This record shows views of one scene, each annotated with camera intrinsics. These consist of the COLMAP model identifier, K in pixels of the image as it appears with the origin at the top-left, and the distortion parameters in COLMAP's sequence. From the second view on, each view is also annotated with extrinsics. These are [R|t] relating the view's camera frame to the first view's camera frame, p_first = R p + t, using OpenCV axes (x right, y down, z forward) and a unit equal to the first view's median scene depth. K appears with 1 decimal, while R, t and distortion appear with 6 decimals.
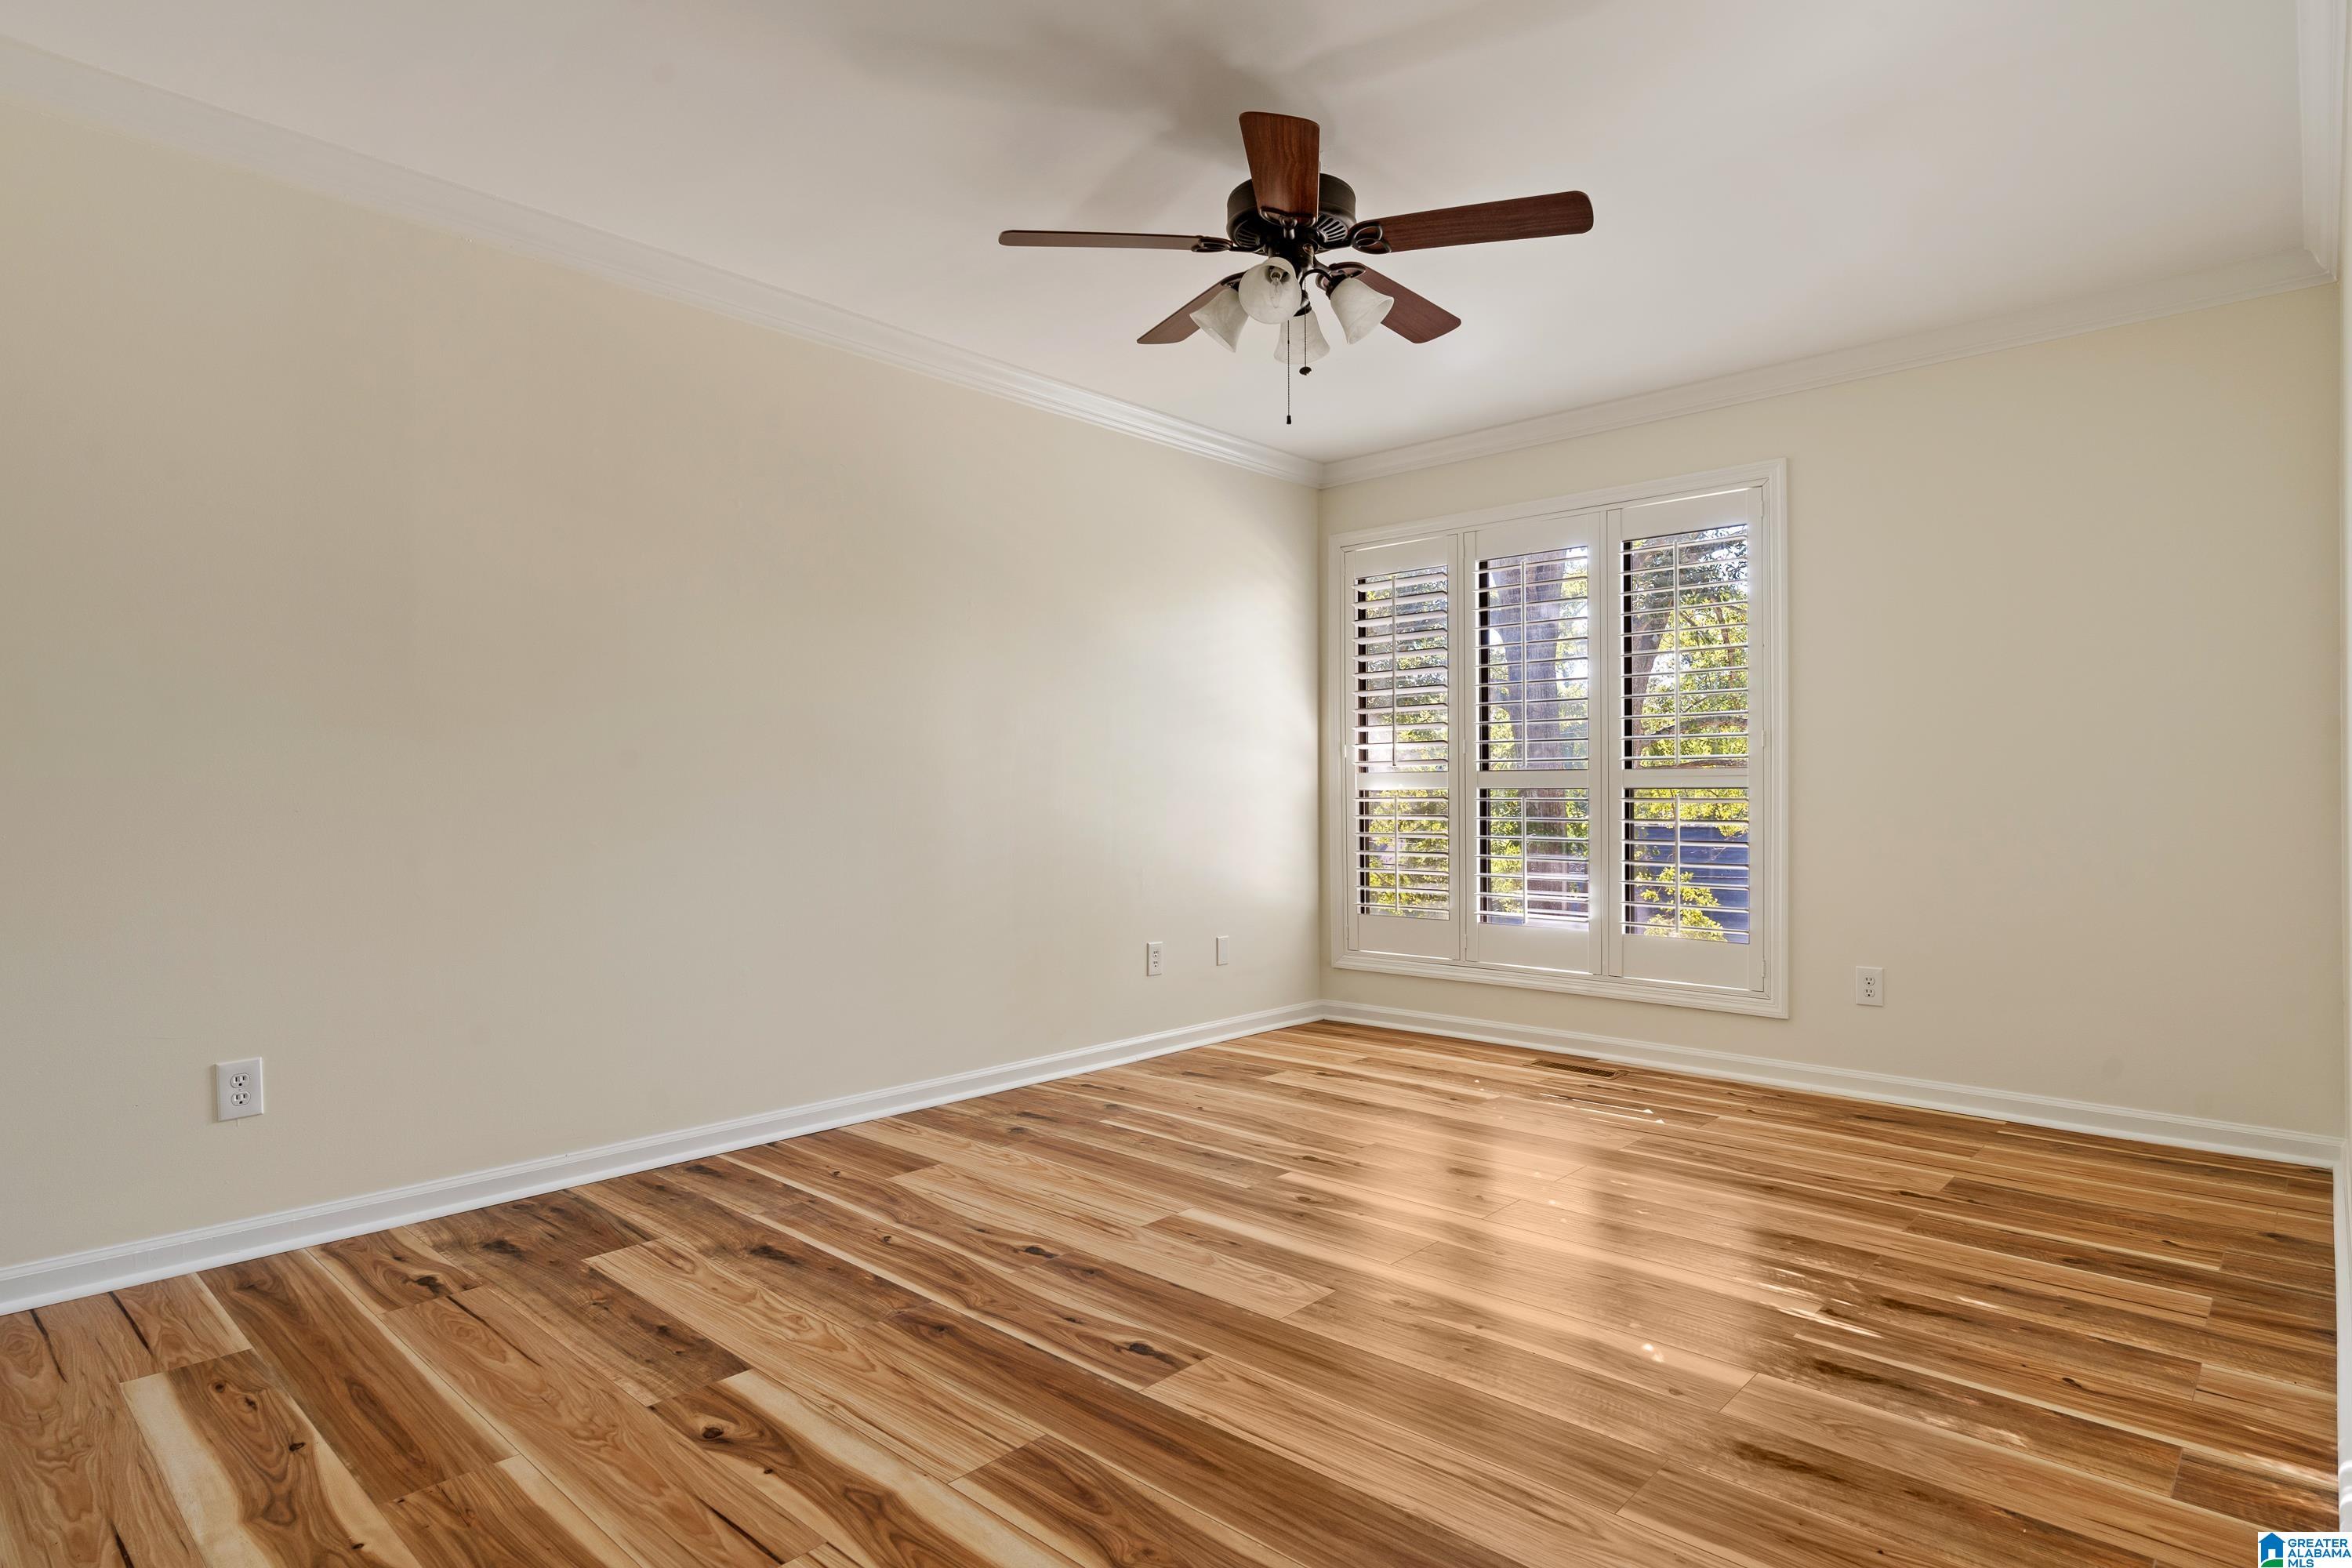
lens RADIAL K [[1256.7, 0, 1176.0], [0, 1256.7, 784.0], [0, 0, 1]] dist [0.001048, 0.000016]
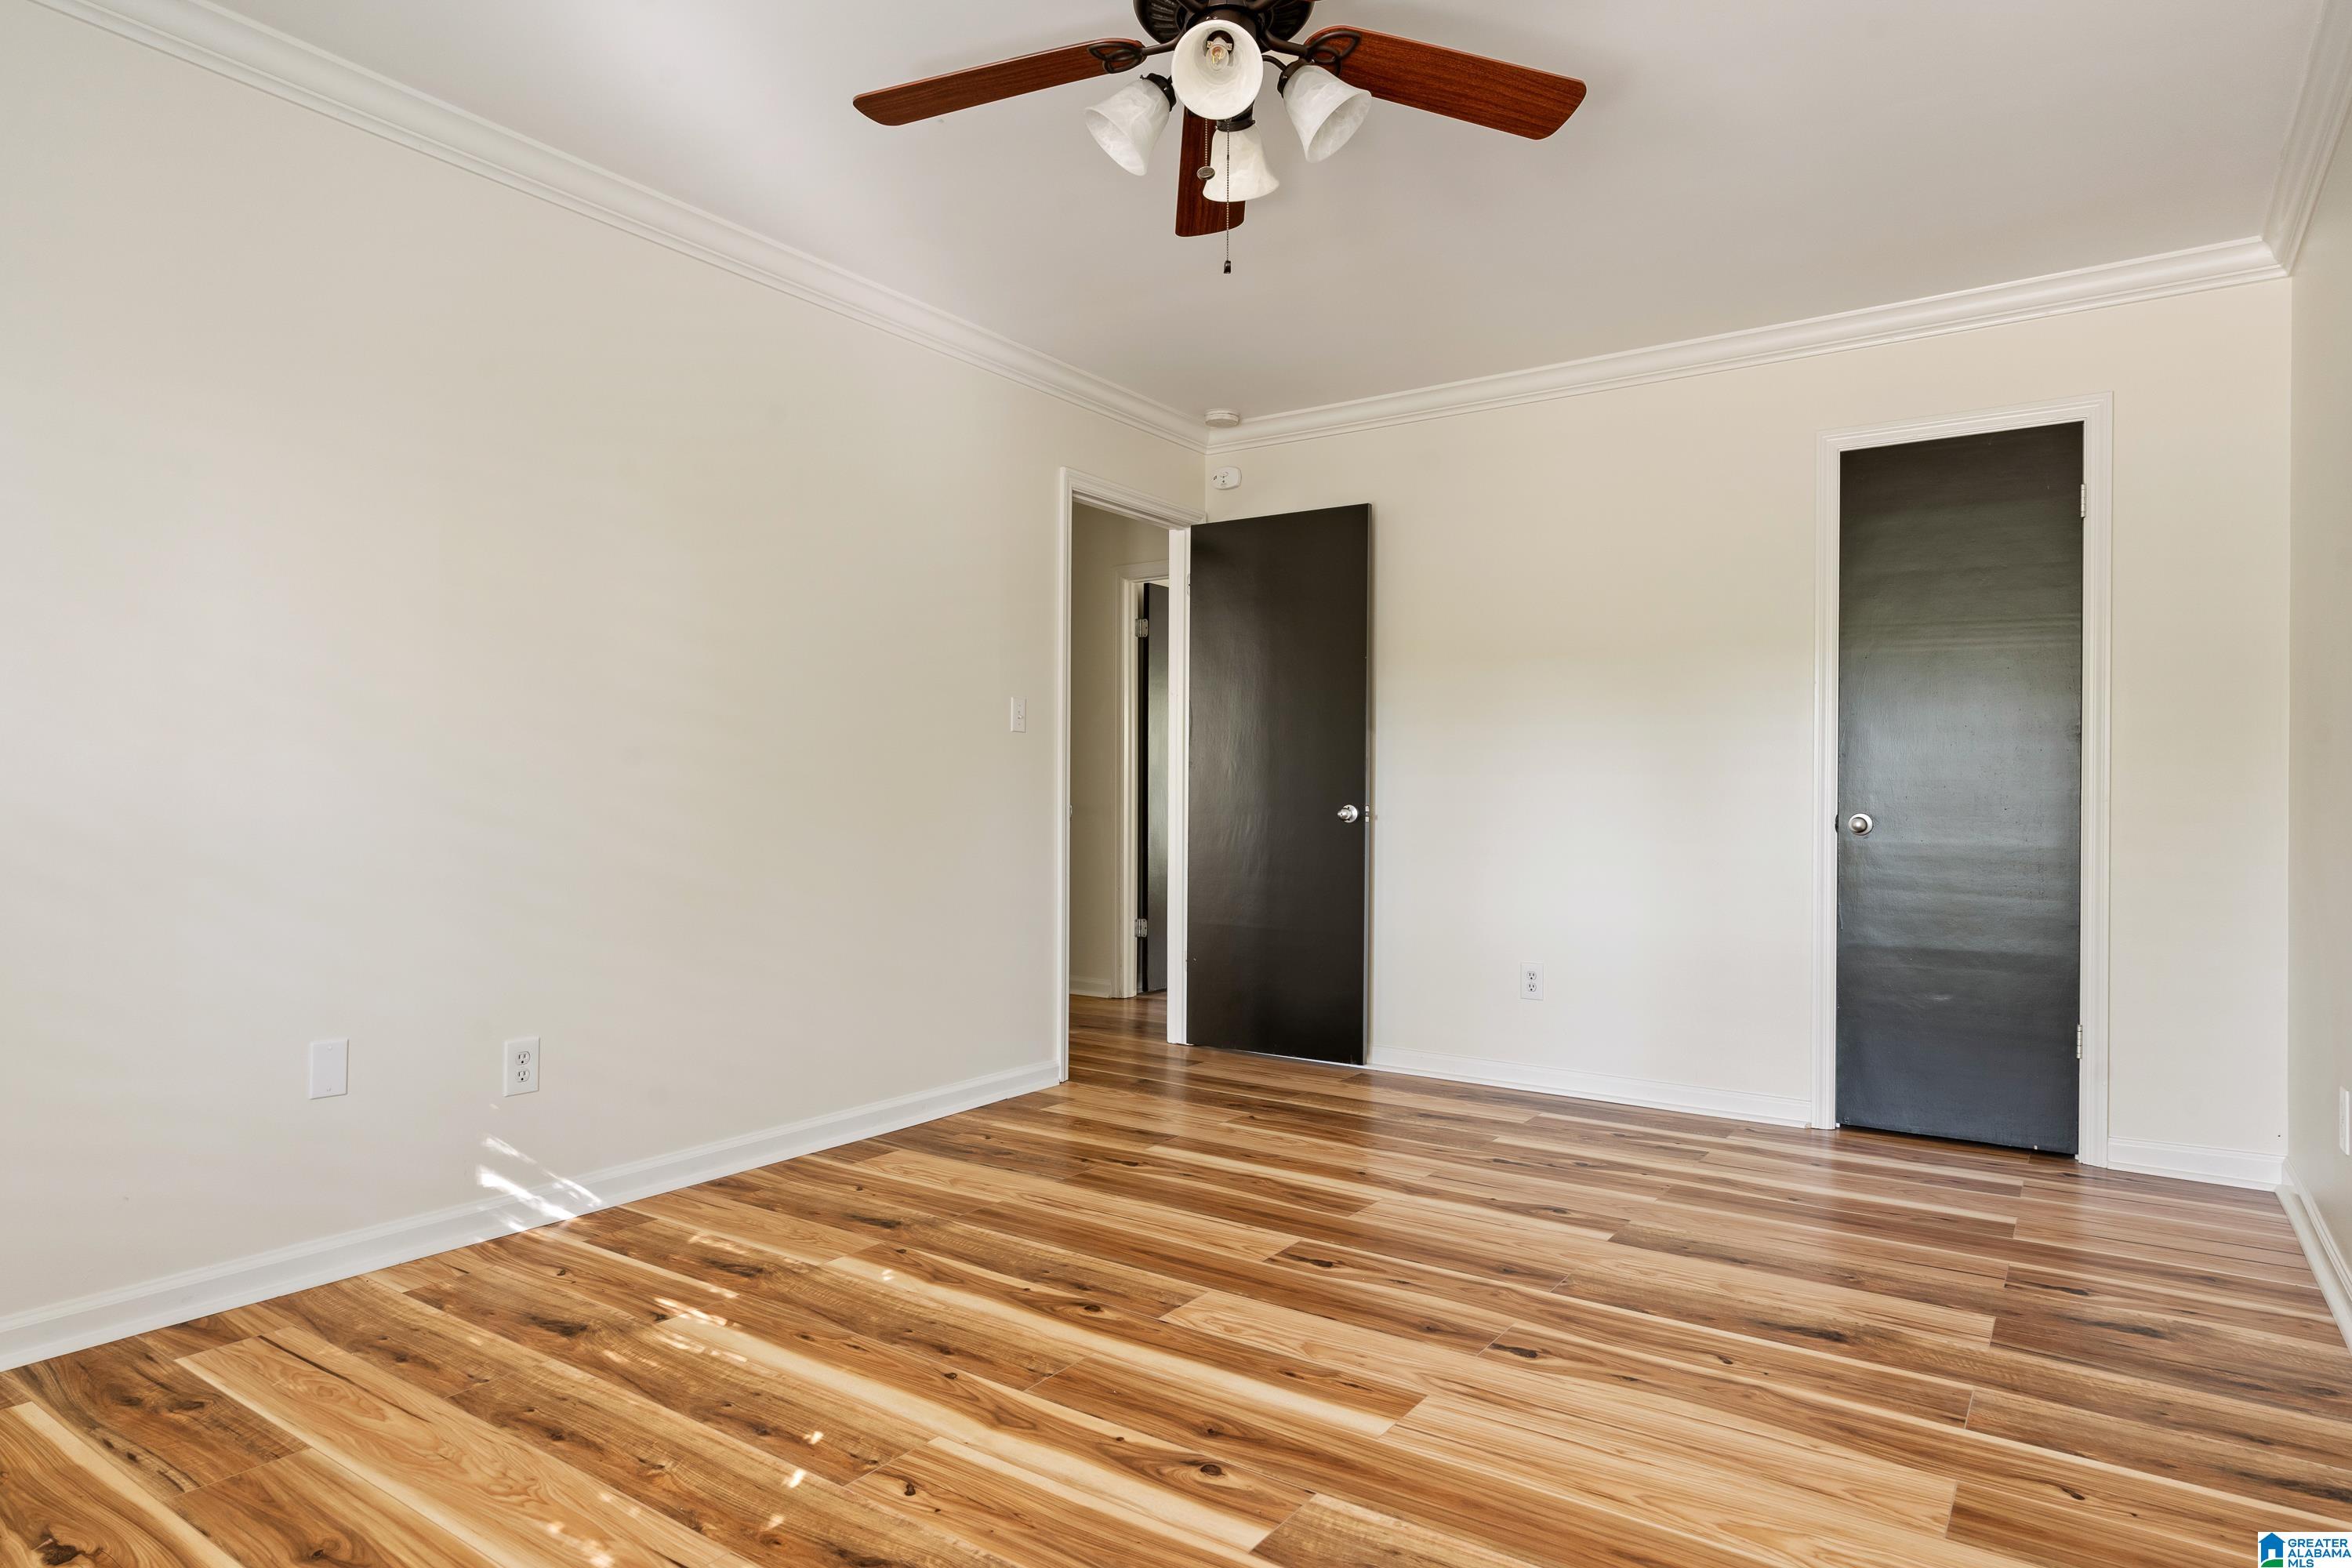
lens RADIAL K [[1329.8, 0, 1178.7], [0, 1329.8, 810.4], [0, 0, 1]] dist [-0.000458, -0.000005]
pose [[-0.990184, -0.002813, -0.139744, 0.253807], [-0.002555, 0.999995, -0.002027, 0.022615], [0.139749, -0.001650, -0.990186, 1.997142]]
